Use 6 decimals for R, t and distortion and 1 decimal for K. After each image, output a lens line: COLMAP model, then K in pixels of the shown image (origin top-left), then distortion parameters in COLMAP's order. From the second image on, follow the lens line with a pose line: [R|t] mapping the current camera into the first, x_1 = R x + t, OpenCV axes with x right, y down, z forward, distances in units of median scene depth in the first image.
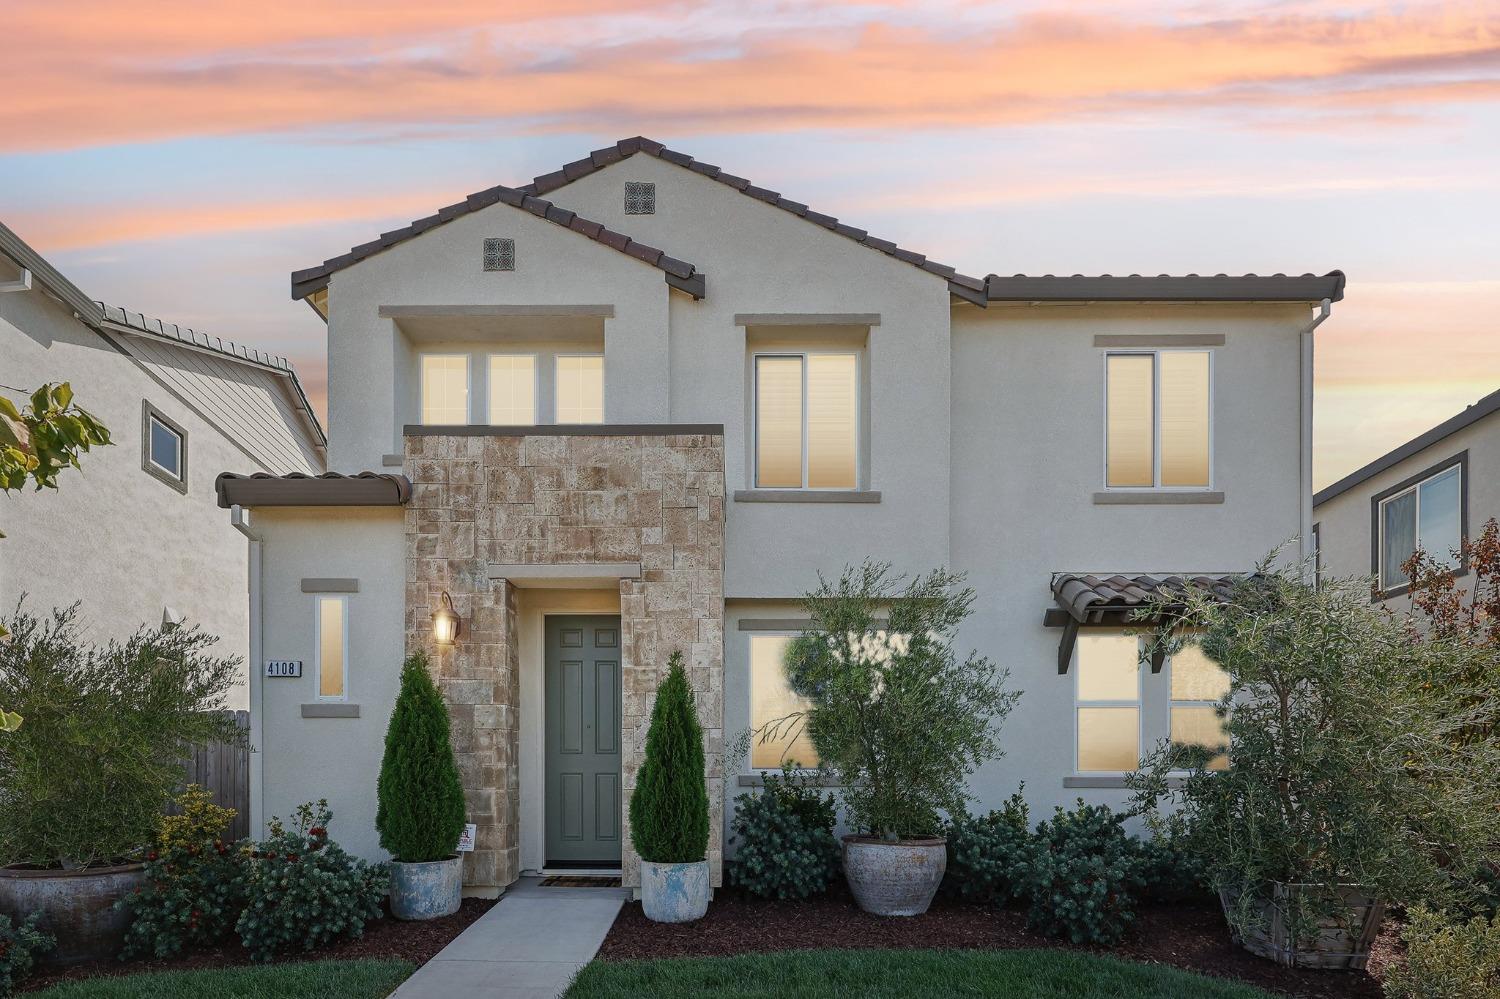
lens RADIAL K [[541.7, 0, 750.1], [0, 541.7, 600.7], [0, 0, 1]] dist [-0.000145, 0.000042]
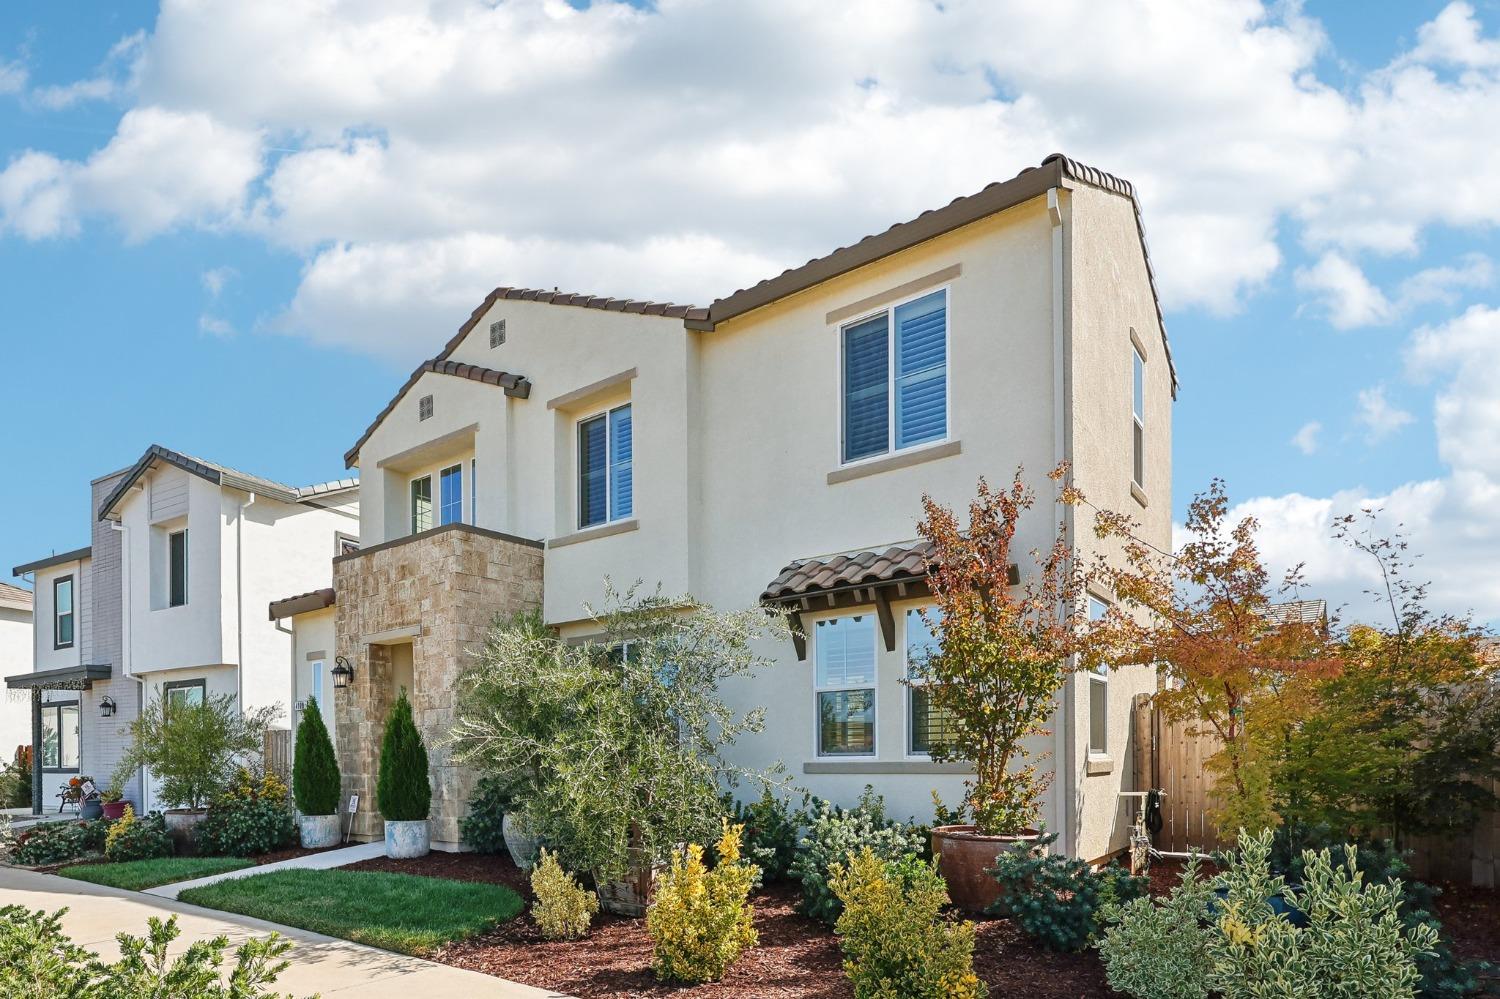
lens RADIAL K [[624.3, 0, 762.9], [0, 624.3, 510.1], [0, 0, 1]] dist [0.000356, 0.000284]
pose [[0.865607, -0.190255, -0.463172, 1.118199], [0.162351, 0.981671, -0.099823, -0.039225], [0.473674, 0.011211, 0.880629, -0.077845]]
